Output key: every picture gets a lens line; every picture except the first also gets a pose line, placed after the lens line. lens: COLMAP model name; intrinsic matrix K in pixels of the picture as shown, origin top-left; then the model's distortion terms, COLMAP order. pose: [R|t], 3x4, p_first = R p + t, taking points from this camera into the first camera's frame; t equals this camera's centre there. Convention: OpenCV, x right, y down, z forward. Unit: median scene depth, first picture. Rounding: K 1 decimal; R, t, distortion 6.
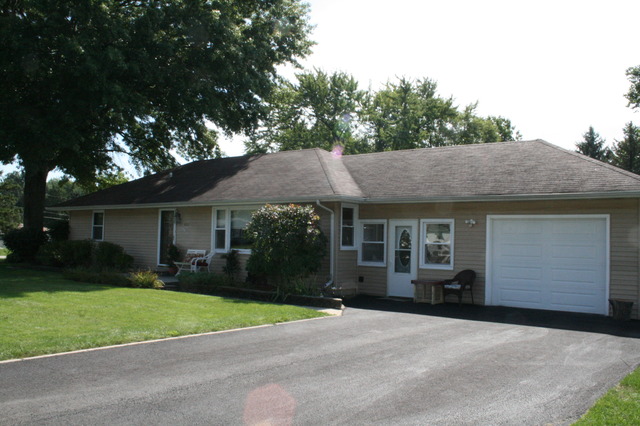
lens RADIAL K [[623.1, 0, 320.1], [0, 623.1, 215.9], [0, 0, 1]] dist [-0.051056, 0.000000]
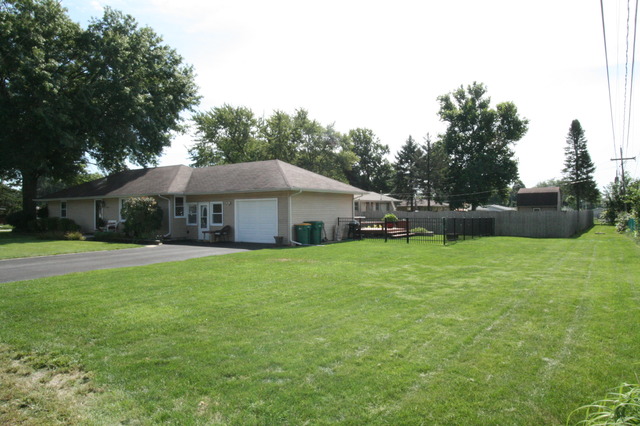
lens RADIAL K [[450.9, 0, 319.4], [0, 450.9, 207.6], [0, 0, 1]] dist [-0.001134, 0.001360]
pose [[0.996741, -0.031501, 0.074261, 0.383820], [0.029095, 0.999023, 0.033266, -0.014640], [-0.075237, -0.030997, 0.996684, -0.488721]]
